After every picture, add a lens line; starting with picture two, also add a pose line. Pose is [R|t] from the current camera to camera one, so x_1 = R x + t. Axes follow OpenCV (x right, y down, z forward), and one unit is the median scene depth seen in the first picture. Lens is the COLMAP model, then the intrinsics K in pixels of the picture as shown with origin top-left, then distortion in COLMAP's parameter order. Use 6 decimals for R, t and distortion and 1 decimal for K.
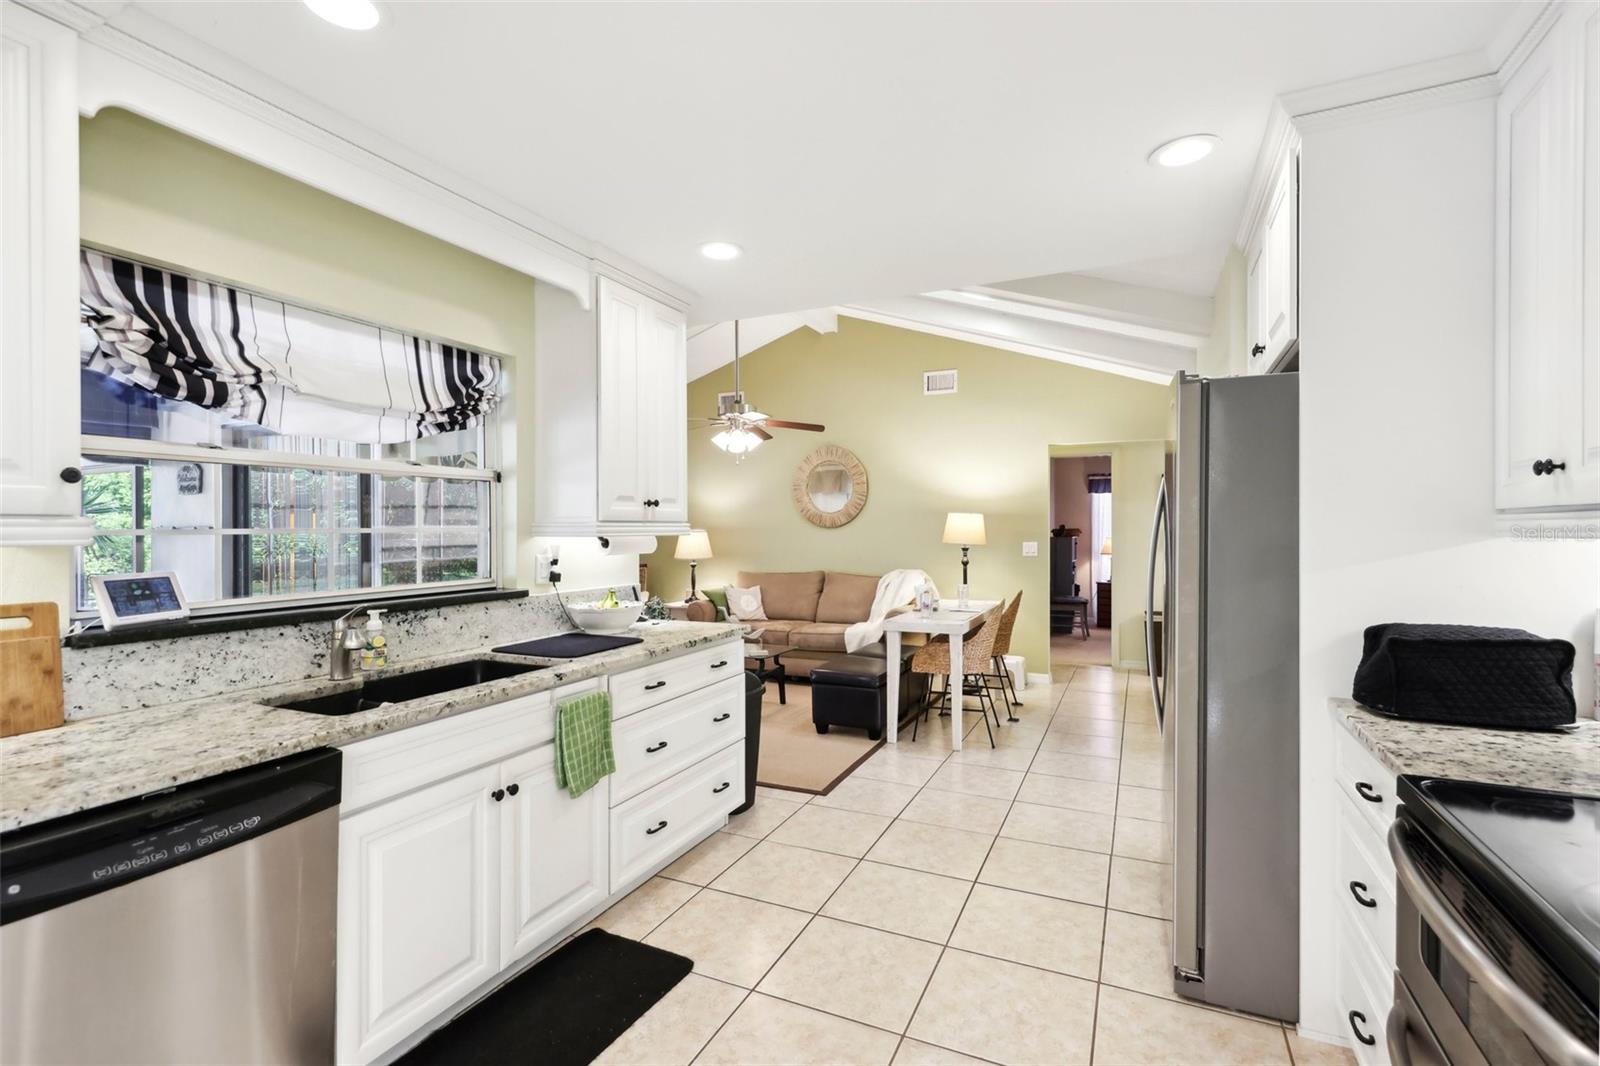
lens RADIAL K [[737.3, 0, 806.6], [0, 737.3, 526.3], [0, 0, 1]] dist [0.011345, -0.000862]
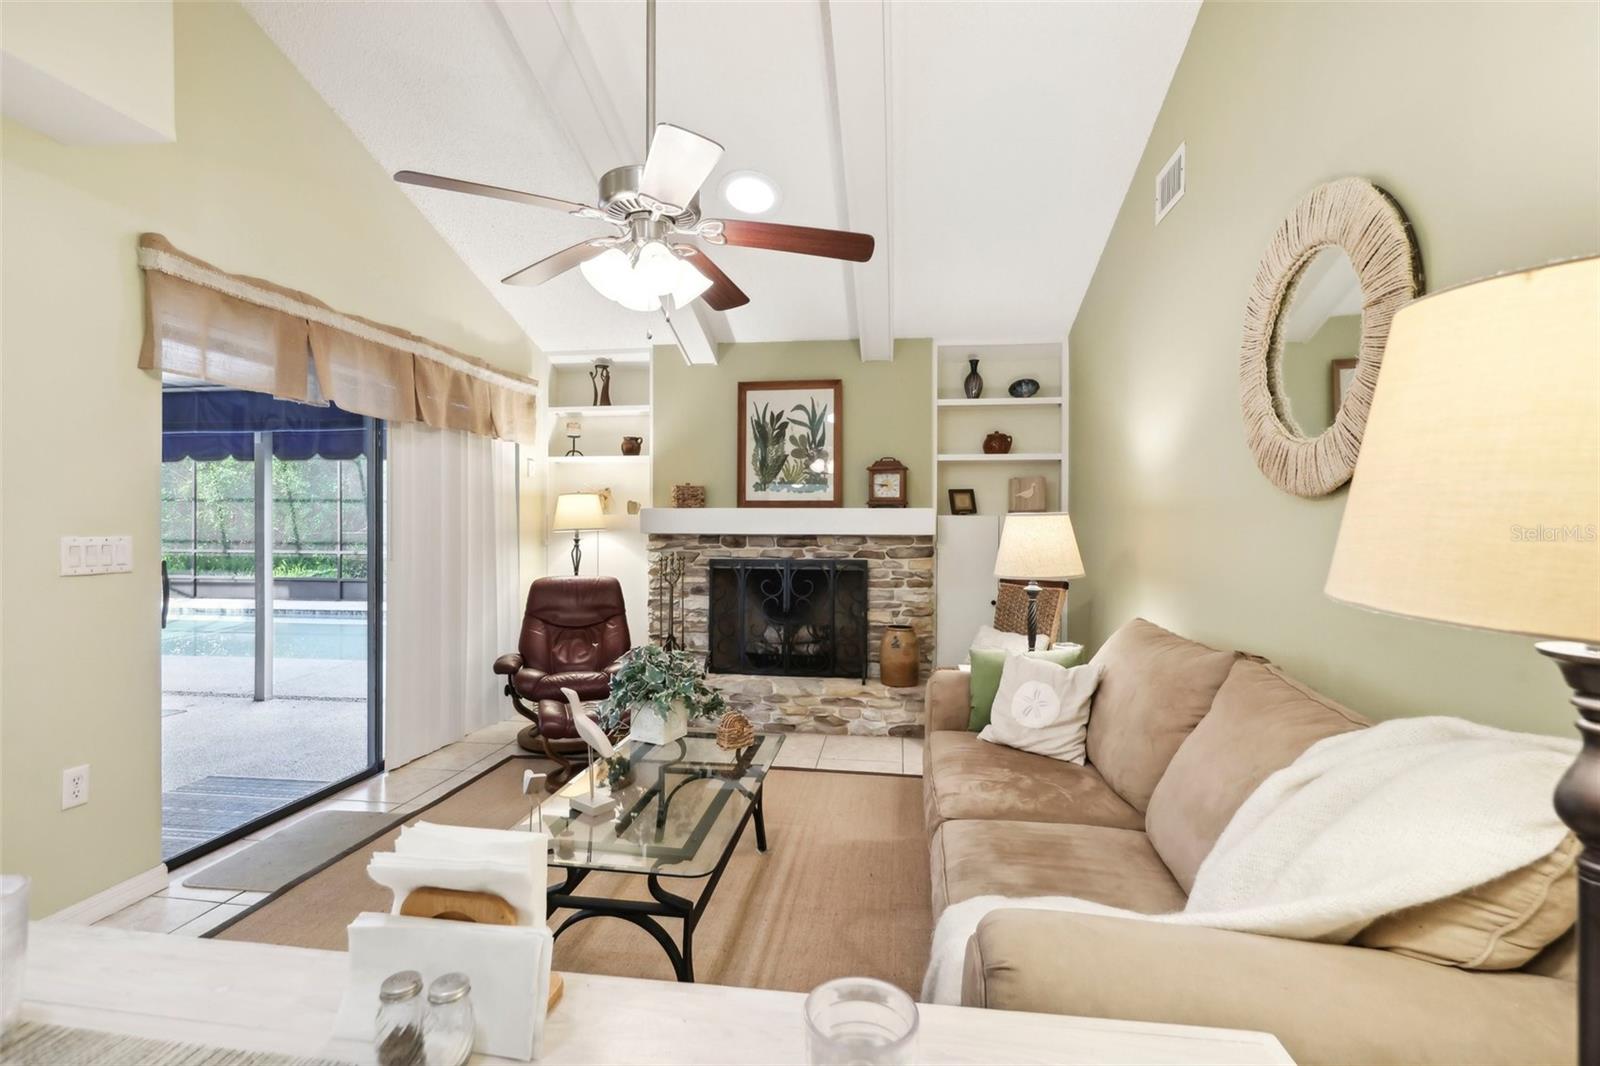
lens RADIAL K [[737.3, 0, 794.3], [0, 737.3, 531.7], [0, 0, 1]] dist [0.011345, -0.000862]
pose [[0.279864, 0.014635, -0.959928, 0.517896], [0.000357, 0.999882, 0.015348, 0.022437], [0.960039, -0.004638, 0.279826, 1.651440]]
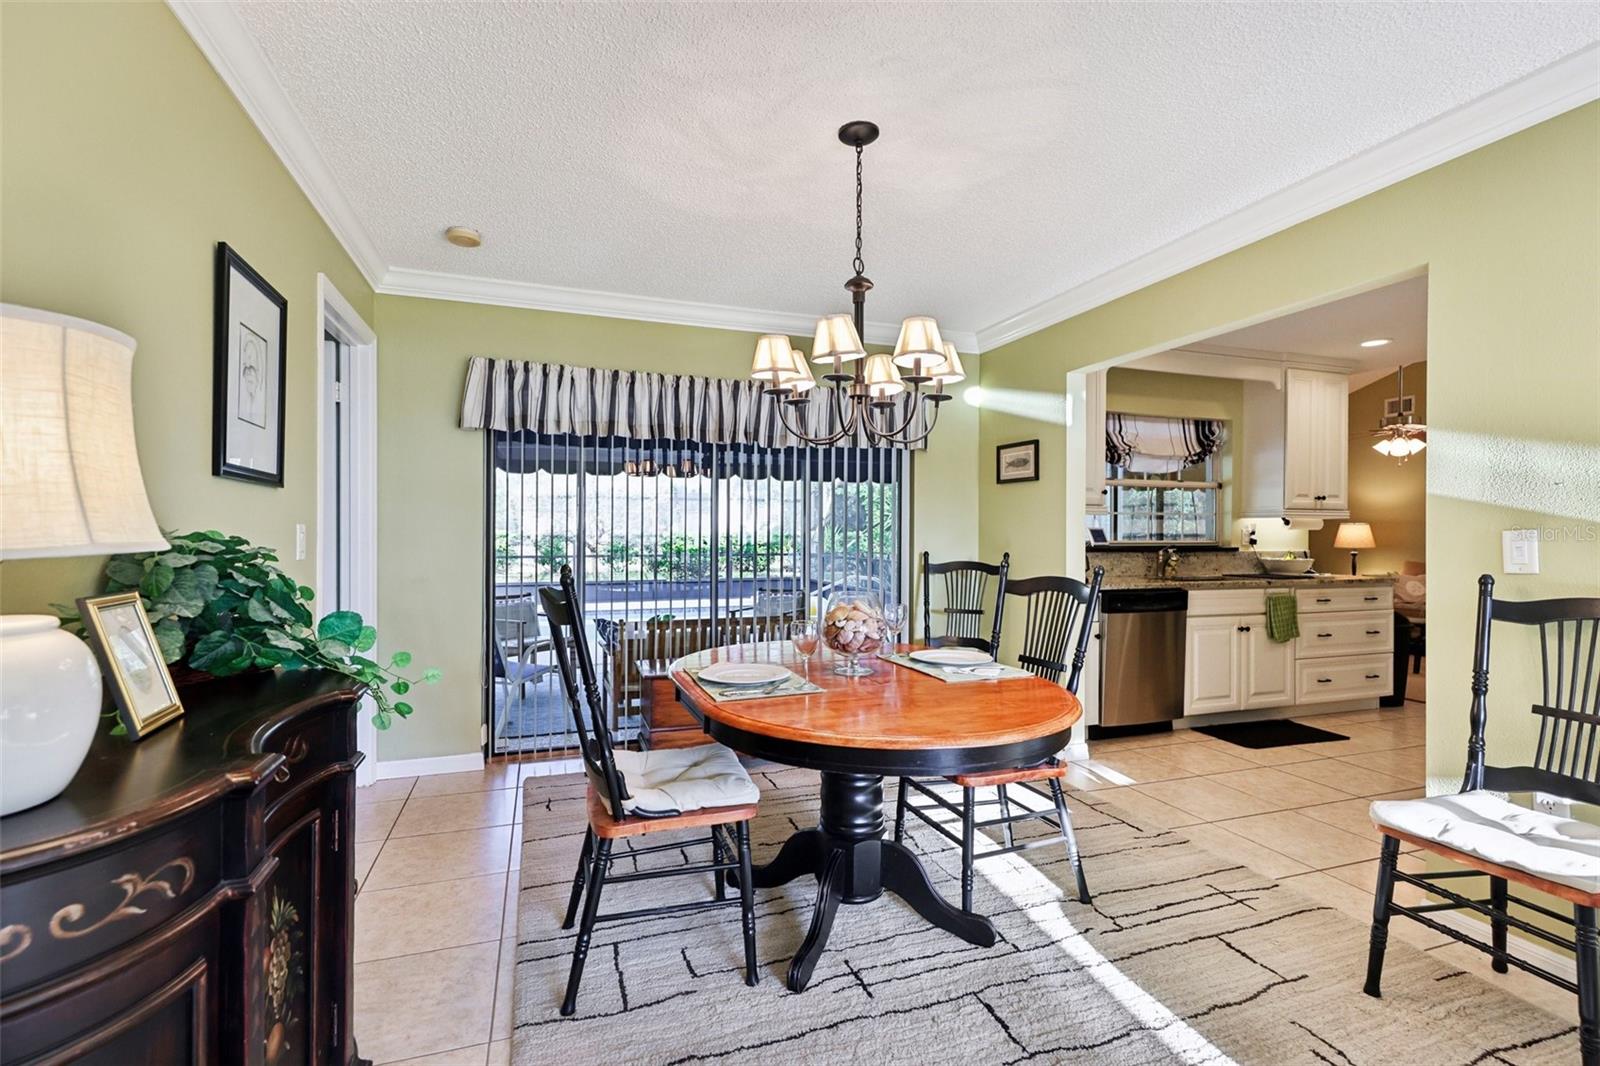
lens RADIAL K [[737.3, 0, 797.7], [0, 737.3, 533.9], [0, 0, 1]] dist [0.011345, -0.000862]
pose [[0.696511, 0.008035, -0.717501, 0.156641], [-0.004925, 0.999967, 0.006418, 0.041770], [0.717529, -0.000937, 0.696528, -0.941087]]
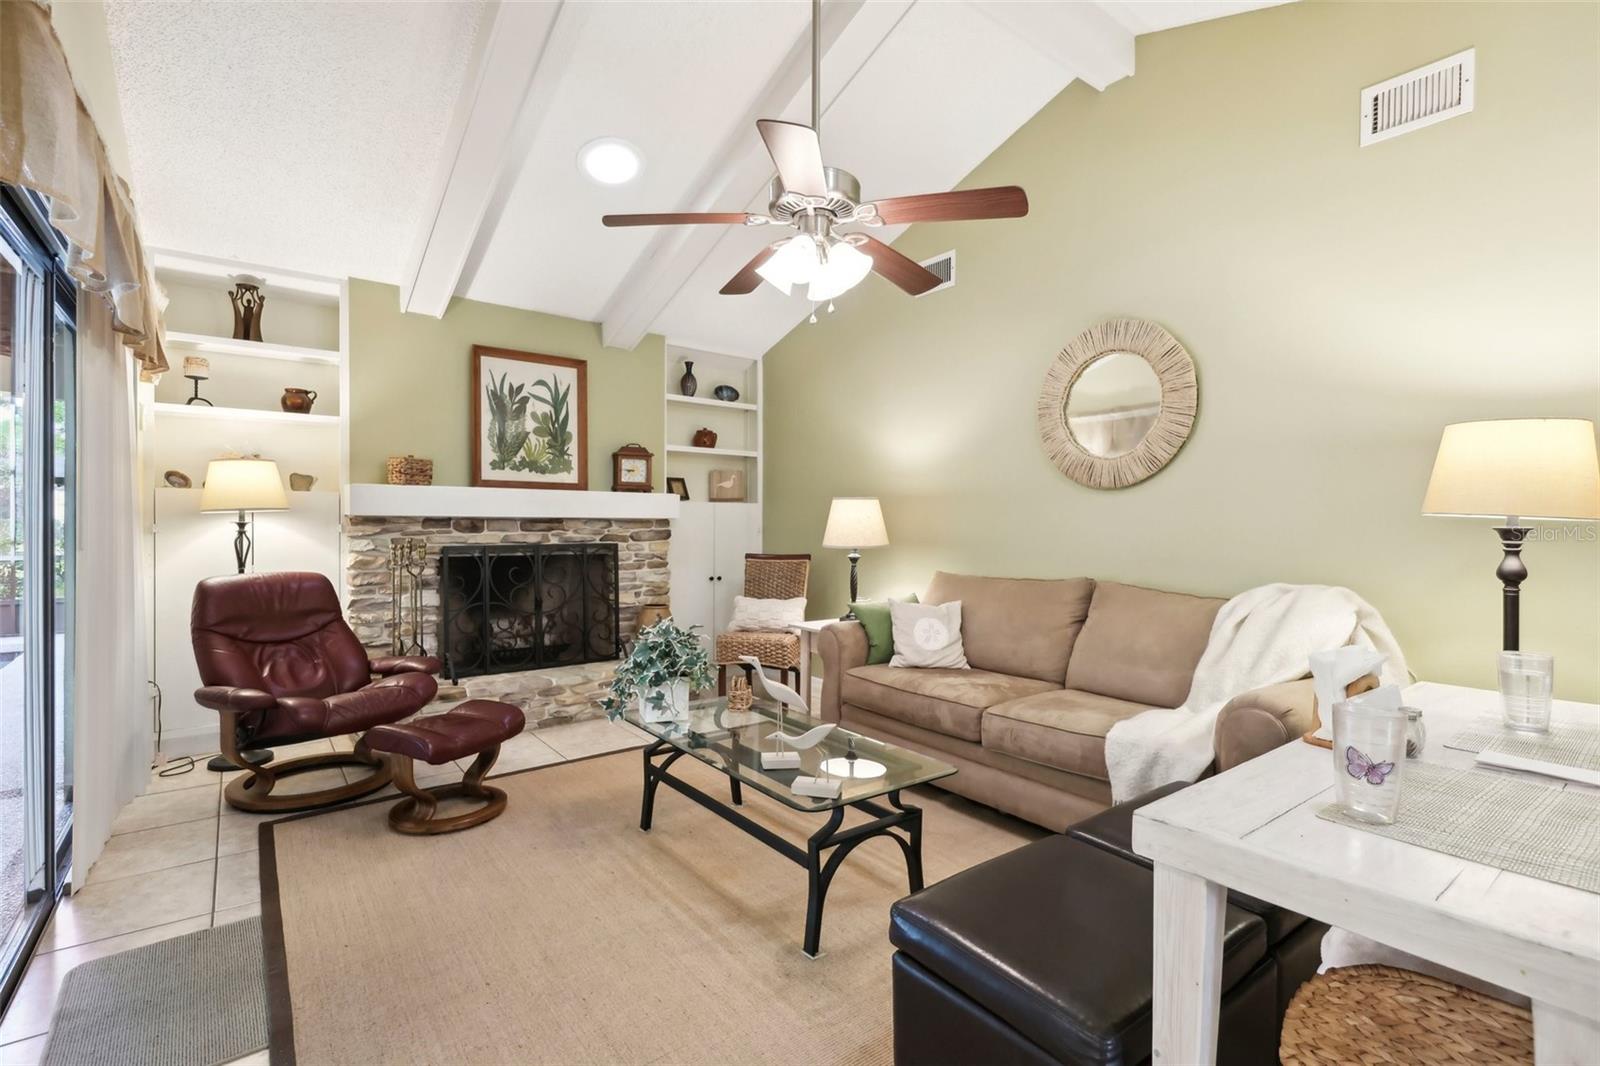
lens RADIAL K [[737.3, 0, 794.9], [0, 737.3, 526.5], [0, 0, 1]] dist [0.011345, -0.000862]
pose [[0.883281, 0.010648, -0.468724, 0.167253], [-0.006466, 0.999924, 0.010531, 0.049774], [0.468800, -0.006271, 0.883282, 1.053692]]
